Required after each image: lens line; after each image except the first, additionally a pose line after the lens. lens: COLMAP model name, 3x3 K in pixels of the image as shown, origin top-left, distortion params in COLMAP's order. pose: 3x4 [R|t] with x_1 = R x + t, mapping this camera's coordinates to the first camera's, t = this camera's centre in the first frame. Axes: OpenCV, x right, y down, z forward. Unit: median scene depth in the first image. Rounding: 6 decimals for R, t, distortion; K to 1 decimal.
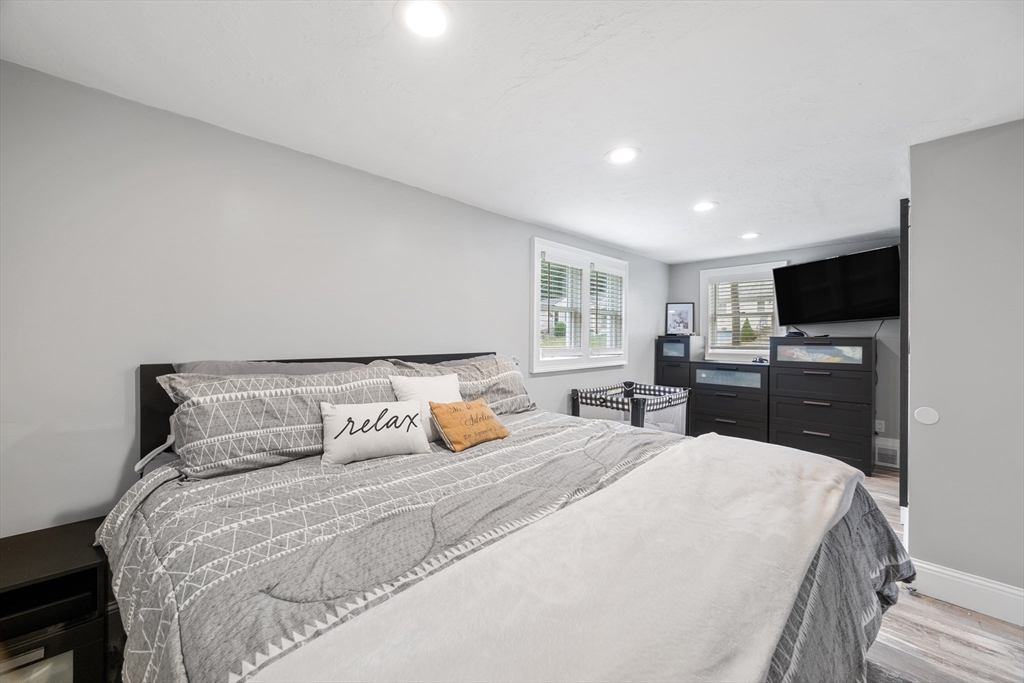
lens RADIAL K [[399.9, 0, 510.6], [0, 399.9, 338.9], [0, 0, 1]] dist [-0.004979, 0.000507]
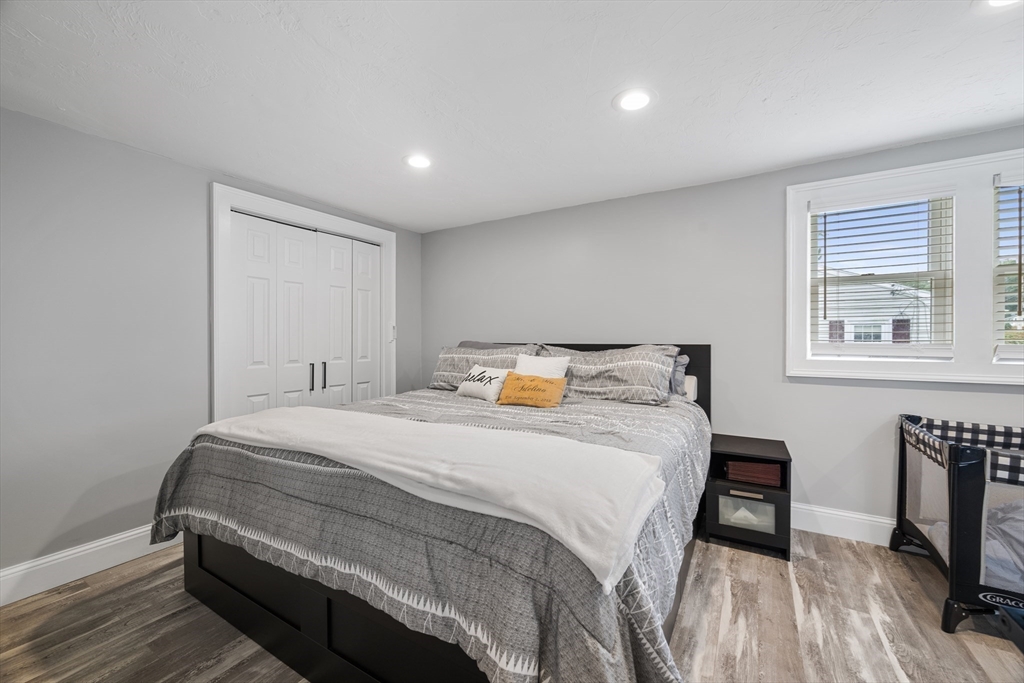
lens RADIAL K [[399.9, 0, 510.6], [0, 399.9, 338.9], [0, 0, 1]] dist [-0.004979, 0.000507]
pose [[0.241065, 0.000351, -0.970509, 0.924633], [-0.002731, 0.999996, -0.000317, 0.030294], [0.970505, 0.002727, 0.241065, 0.498435]]
